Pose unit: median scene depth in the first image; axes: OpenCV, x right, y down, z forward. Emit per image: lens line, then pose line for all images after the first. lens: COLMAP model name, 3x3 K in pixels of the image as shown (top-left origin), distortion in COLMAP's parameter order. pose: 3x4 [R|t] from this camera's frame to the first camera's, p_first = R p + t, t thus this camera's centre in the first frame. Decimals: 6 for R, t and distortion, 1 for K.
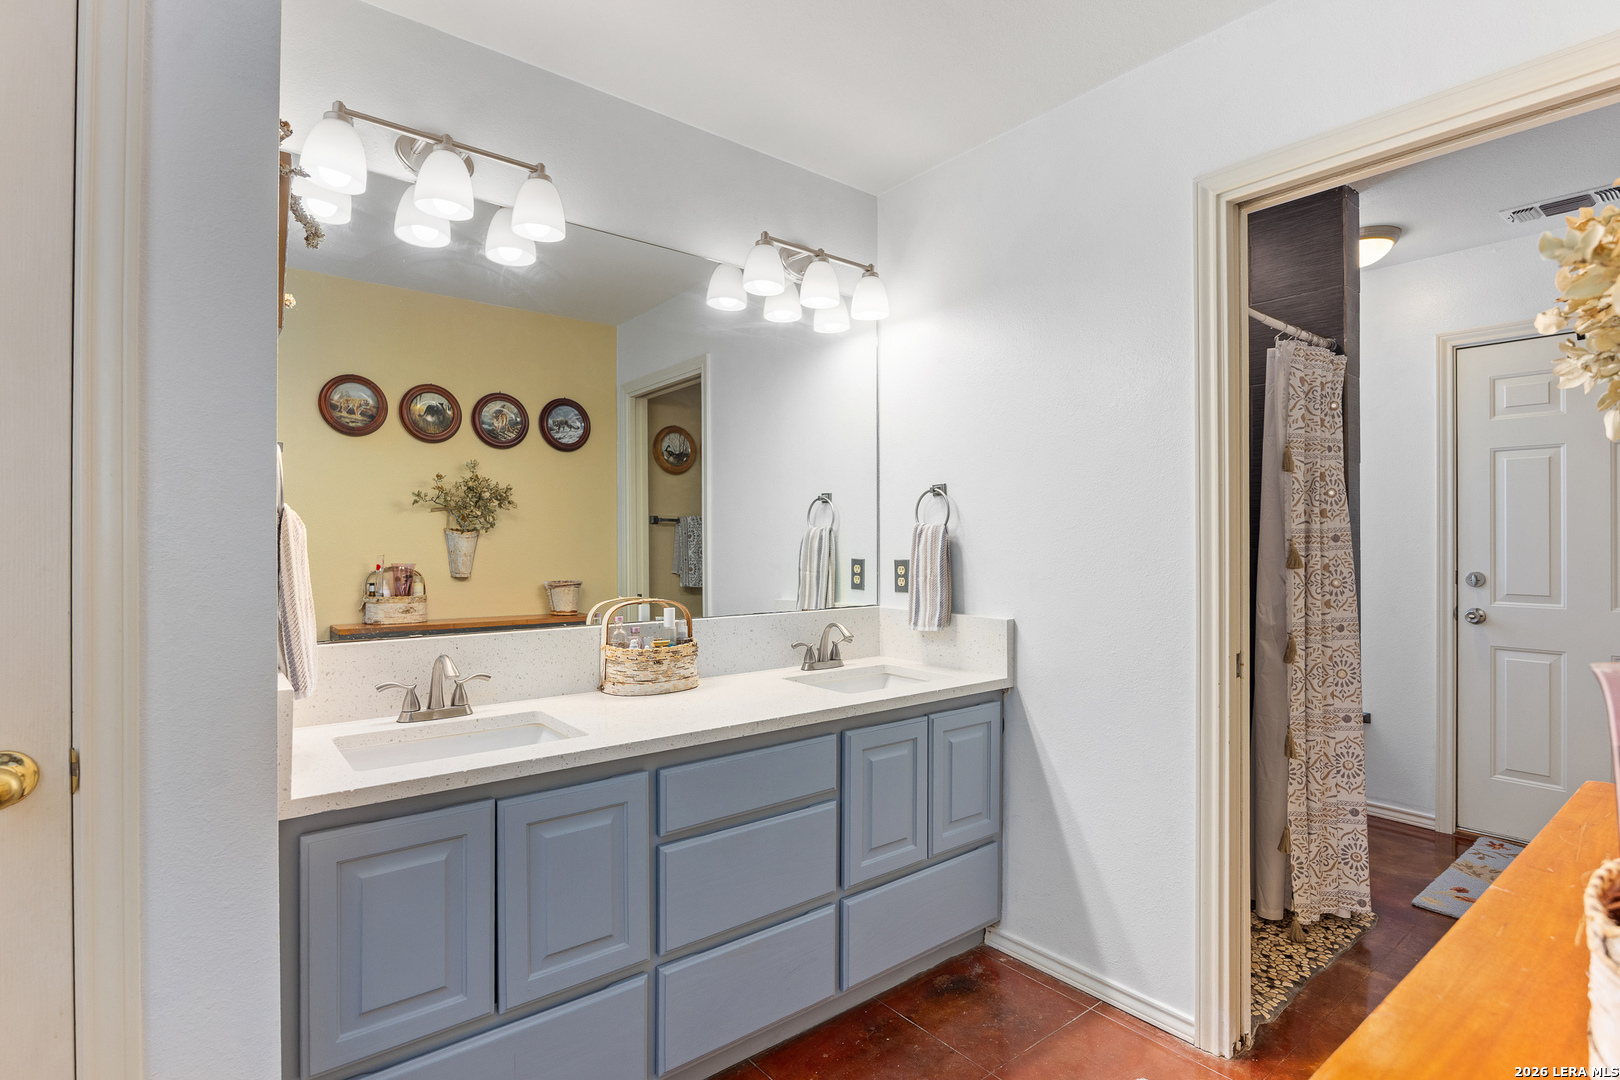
lens RADIAL K [[809.4, 0, 808.4], [0, 809.4, 539.7], [0, 0, 1]] dist [0.000588, -0.000950]
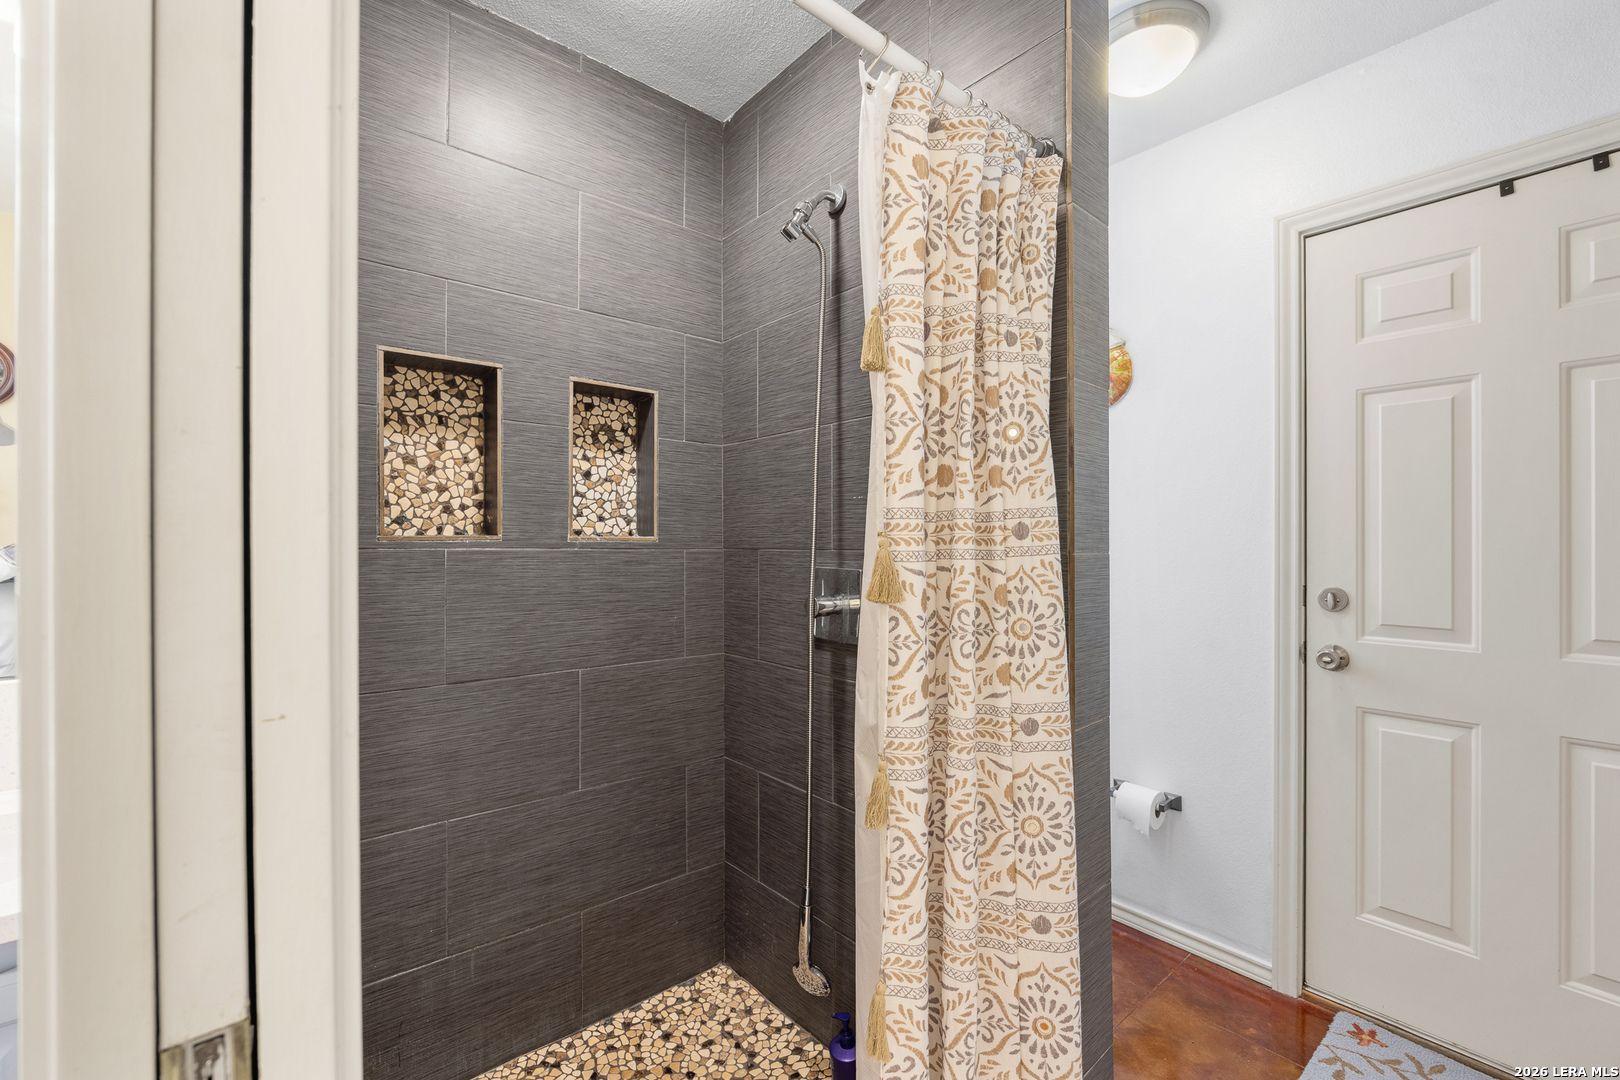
lens RADIAL K [[682.0, 0, 812.4], [0, 682.0, 543.6], [0, 0, 1]] dist [-0.003547, 0.000635]
pose [[0.999825, -0.001343, 0.018657, 0.525232], [0.001283, 0.999994, 0.003245, 0.003938], [-0.018661, -0.003221, 0.999821, 0.613884]]
